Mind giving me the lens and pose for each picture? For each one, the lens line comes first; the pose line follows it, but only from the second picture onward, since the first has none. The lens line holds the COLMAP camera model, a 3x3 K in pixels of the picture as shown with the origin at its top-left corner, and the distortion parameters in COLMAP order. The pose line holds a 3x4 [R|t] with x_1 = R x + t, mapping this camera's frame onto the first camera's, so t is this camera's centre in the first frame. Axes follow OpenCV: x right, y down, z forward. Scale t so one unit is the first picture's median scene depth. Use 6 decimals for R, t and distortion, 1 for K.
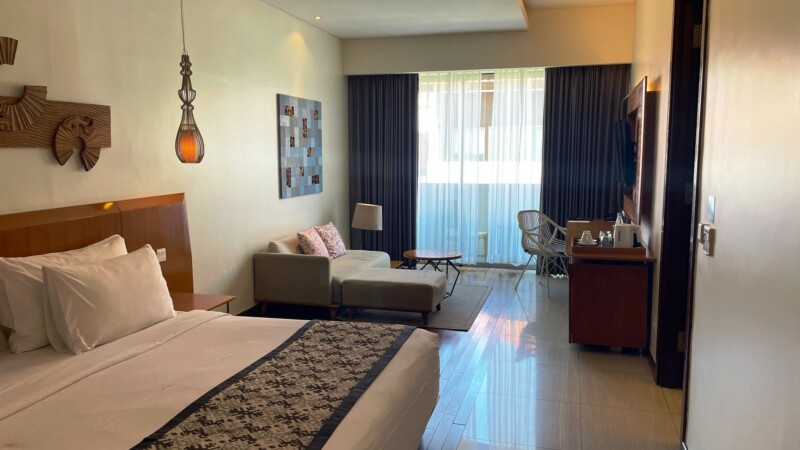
lens RADIAL K [[589.3, 0, 400.0], [0, 589.3, 227.0], [0, 0, 1]] dist [0.079975, -0.114092]
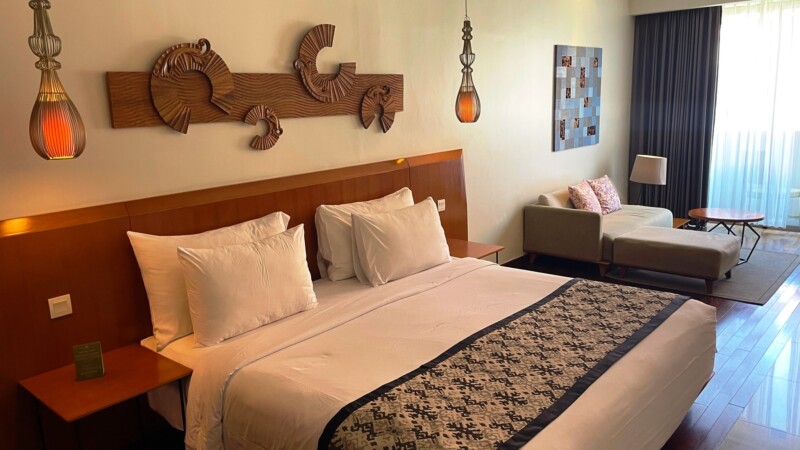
lens RADIAL K [[588.8, 0, 392.1], [0, 588.8, 221.3], [0, 0, 1]] dist [0.075022, -0.111139]
pose [[0.890478, 0.055278, -0.451656, 0.014629], [-0.017346, 0.995996, 0.087701, -0.013545], [0.454696, -0.070261, 0.887871, -0.023078]]
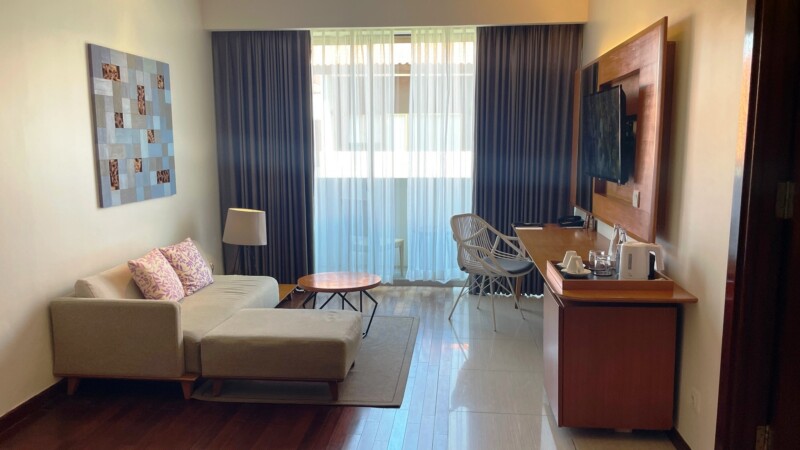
lens RADIAL K [[589.3, 0, 400.0], [0, 589.3, 227.0], [0, 0, 1]] dist [0.079975, -0.114092]
pose [[0.983741, -0.028080, 0.177382, 0.003357], [0.024834, 0.999482, 0.020493, -0.032143], [-0.177865, -0.015755, 0.983929, 0.297626]]
